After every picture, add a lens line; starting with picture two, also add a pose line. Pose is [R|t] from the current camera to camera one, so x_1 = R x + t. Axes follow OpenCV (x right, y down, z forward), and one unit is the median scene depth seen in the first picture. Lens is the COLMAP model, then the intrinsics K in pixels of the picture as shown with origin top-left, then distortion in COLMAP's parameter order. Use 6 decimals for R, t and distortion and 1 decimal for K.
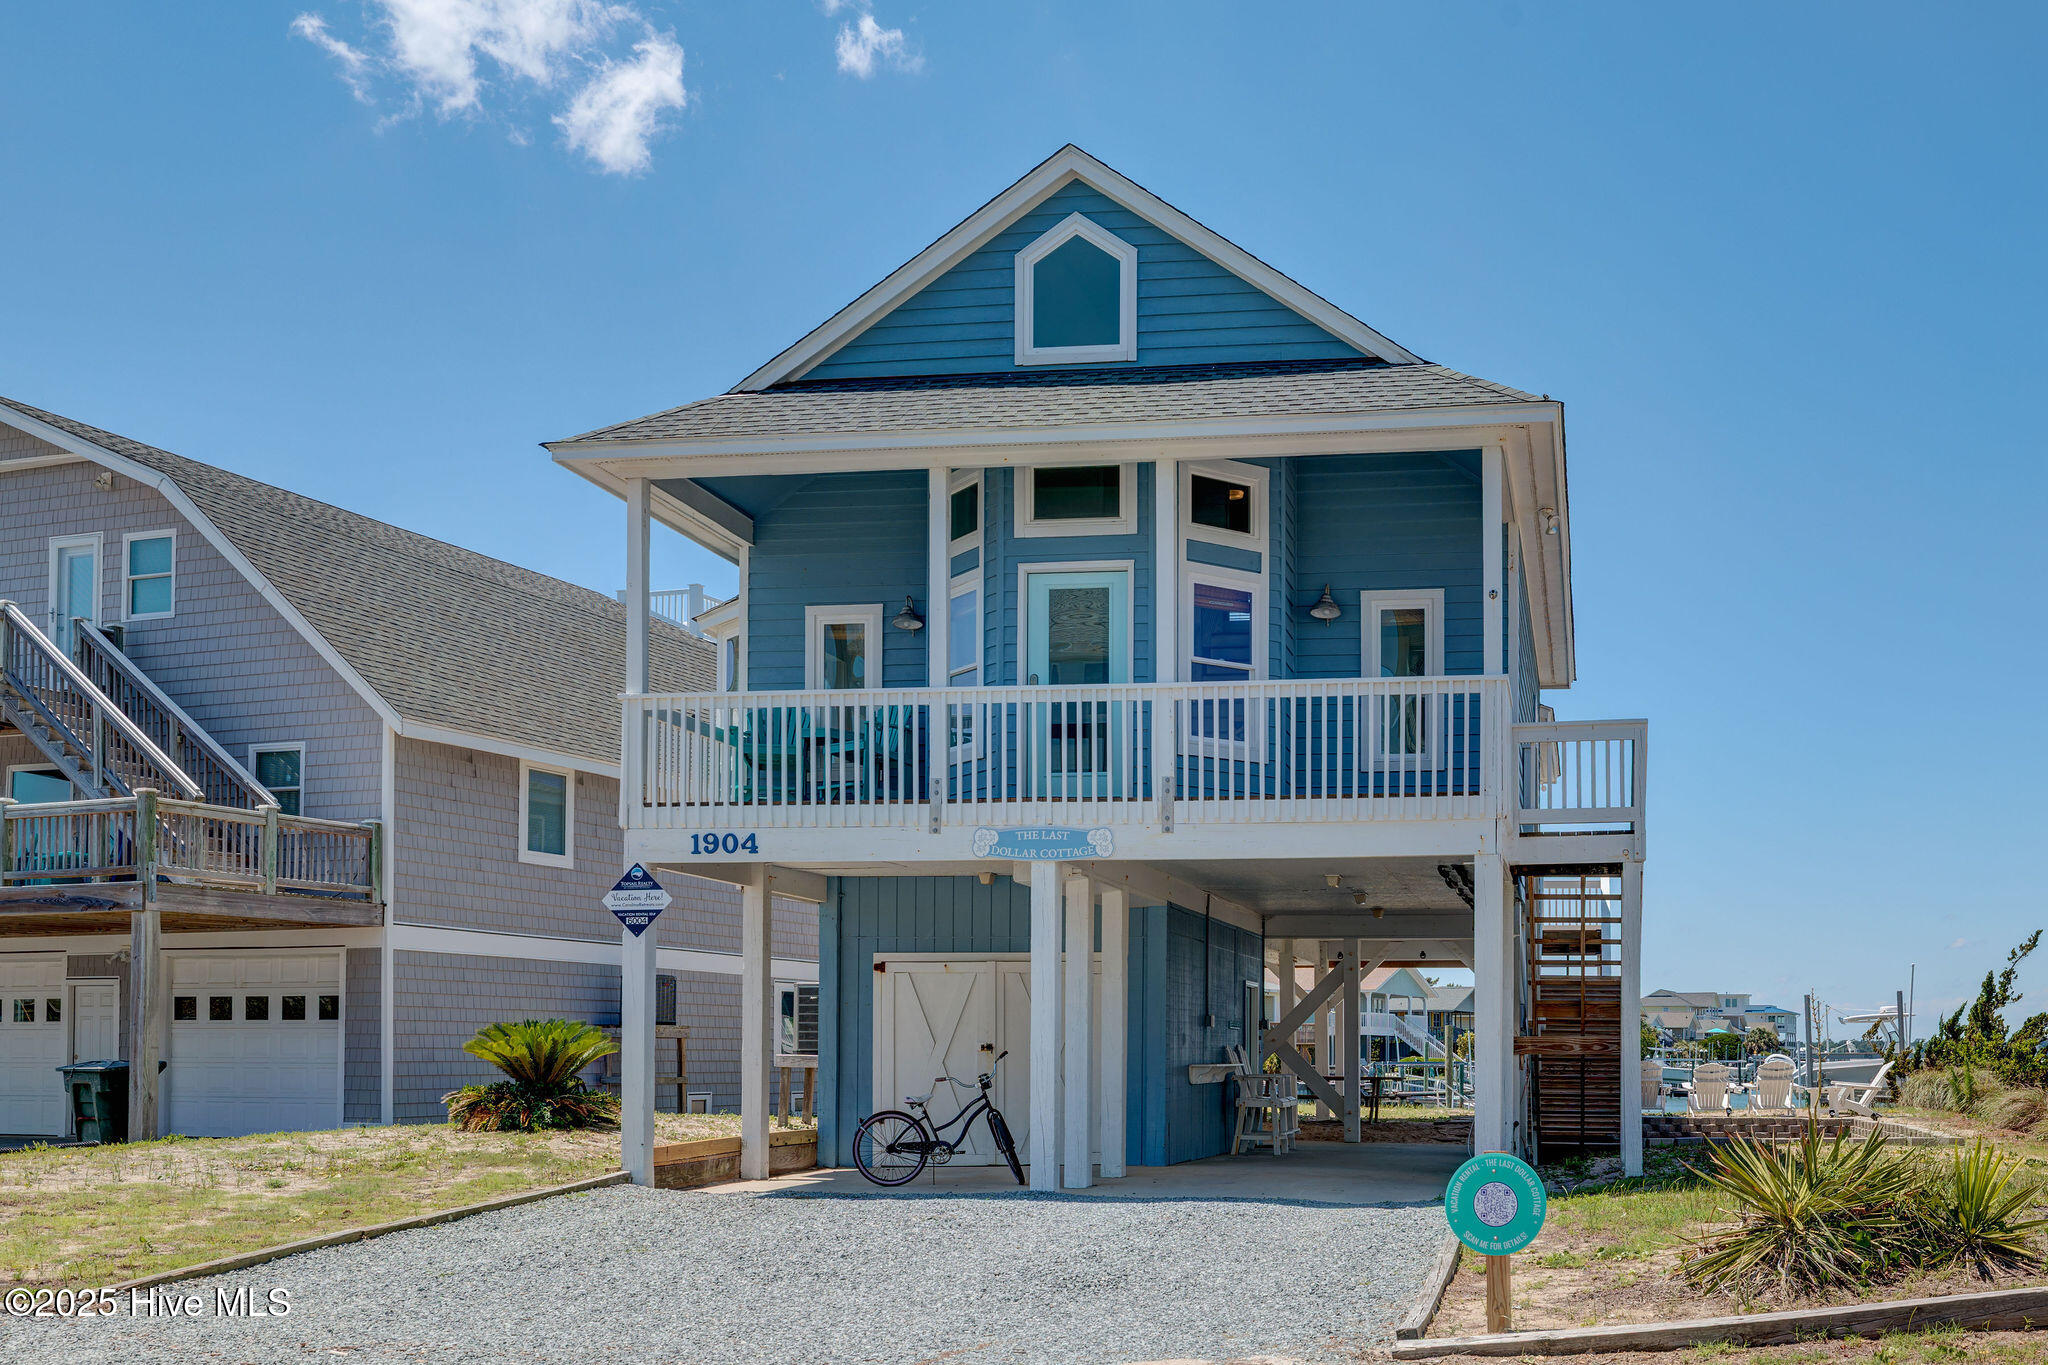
lens RADIAL K [[3250.8, 0, 1024.0], [0, 3250.8, 682.5], [0, 0, 1]] dist [-0.005591, -0.051023]
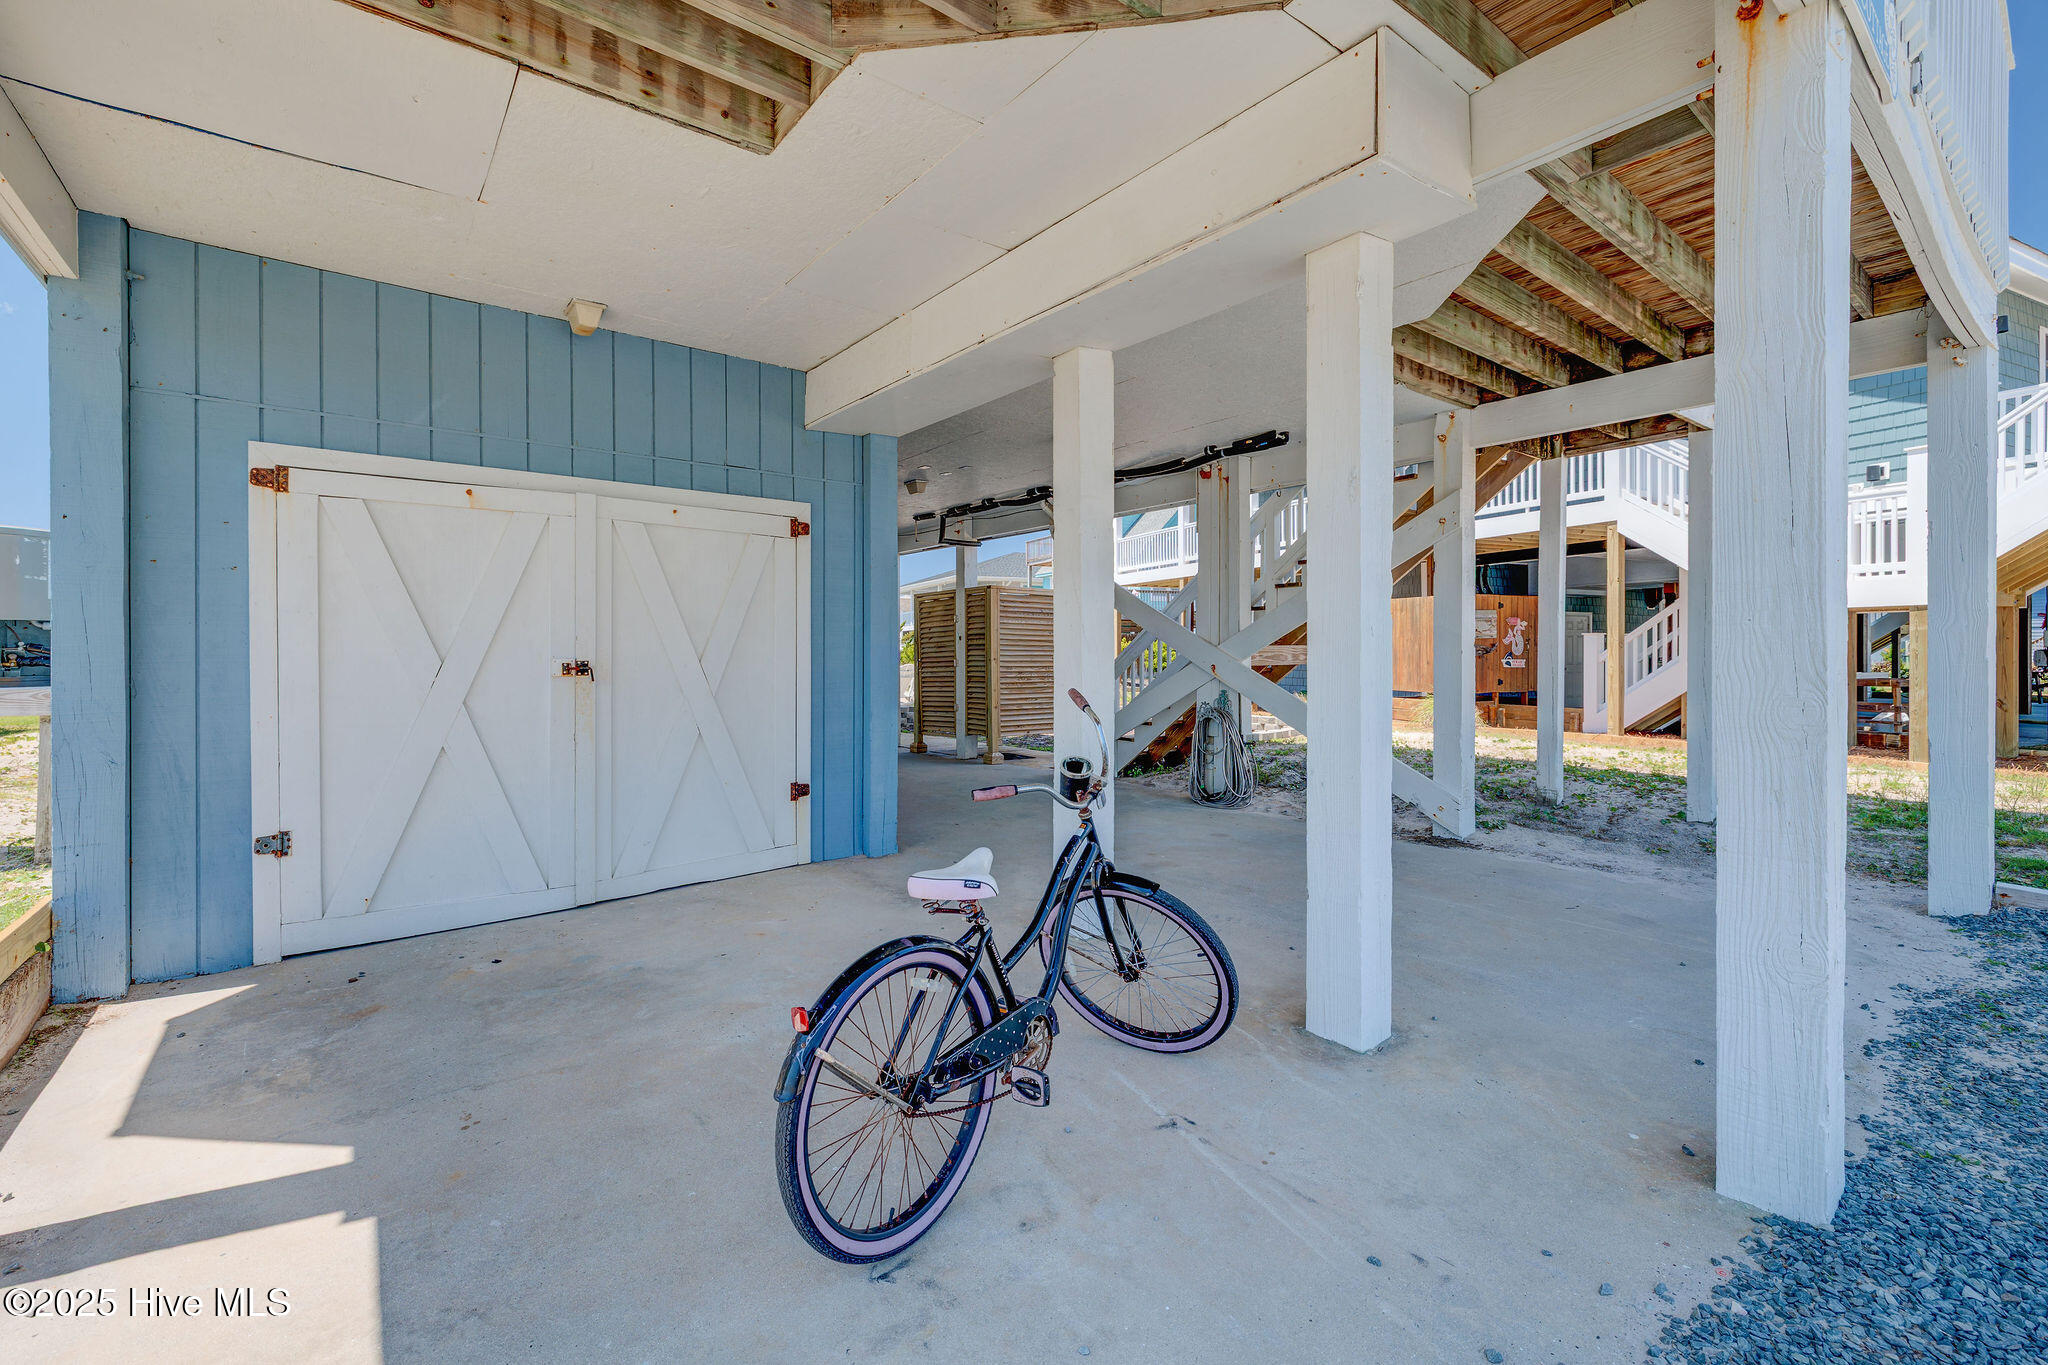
lens RADIAL K [[867.2, 0, 1003.0], [0, 867.2, 651.6], [0, 0, 1]] dist [-0.001783, 0.000185]
pose [[0.580218, -0.005879, 0.814440, -0.089099], [-0.086284, 0.993903, 0.068645, 0.104797], [-0.809878, -0.110102, 0.576173, 0.960672]]
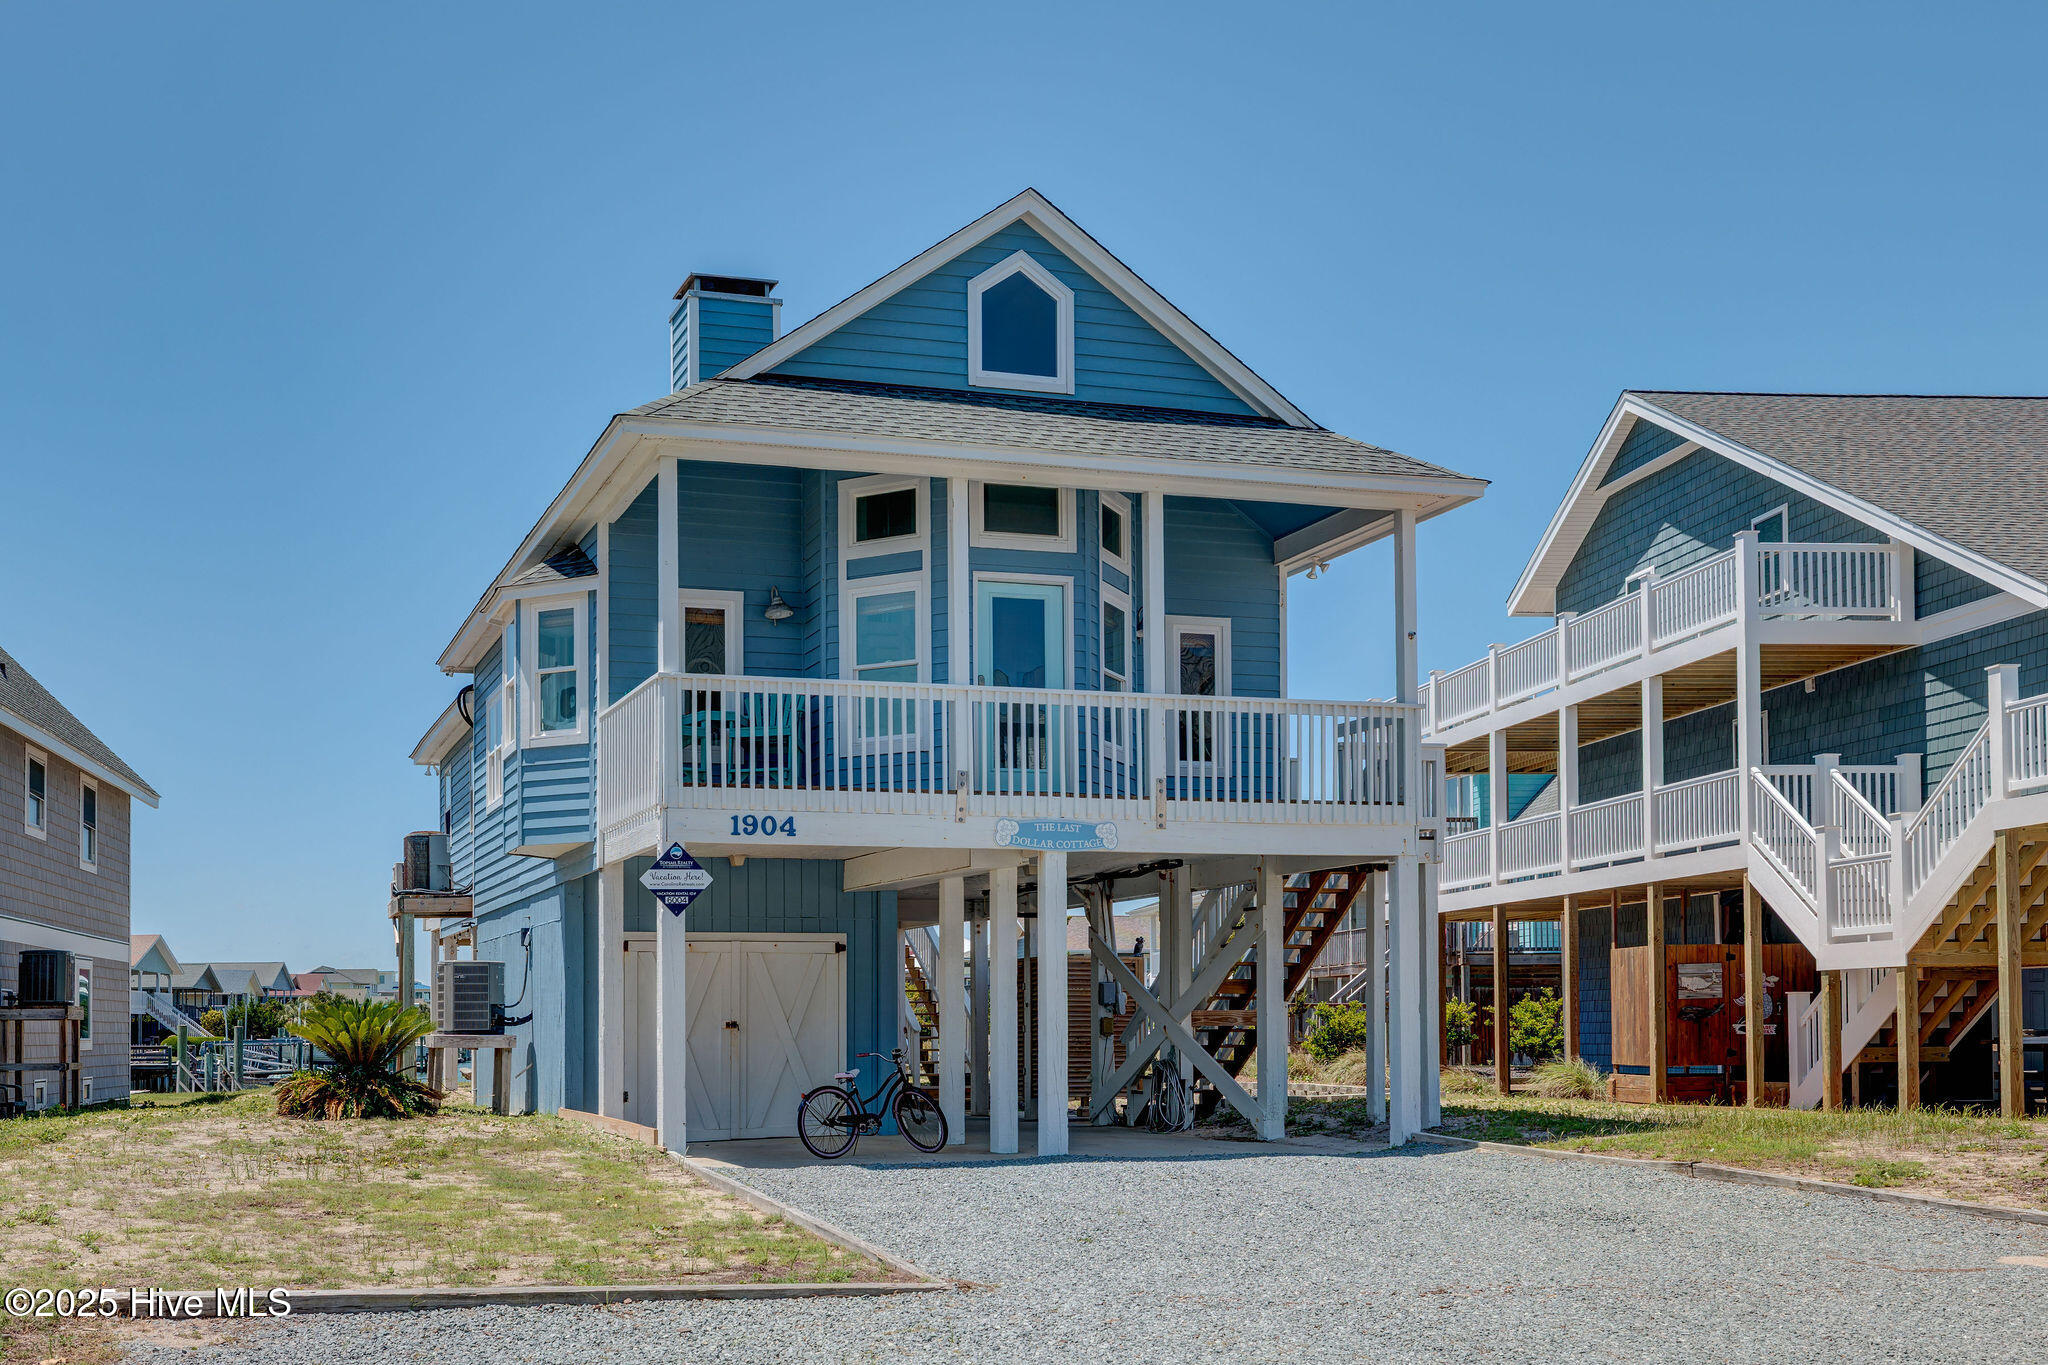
lens RADIAL K [[3250.8, 0, 1024.0], [0, 3250.8, 682.5], [0, 0, 1]] dist [-0.005591, -0.051023]
pose [[0.781255, 0.055980, 0.621696, -0.646662], [-0.060634, 0.998066, -0.013674, 0.013454], [-0.621260, -0.027013, 0.783139, 0.149913]]
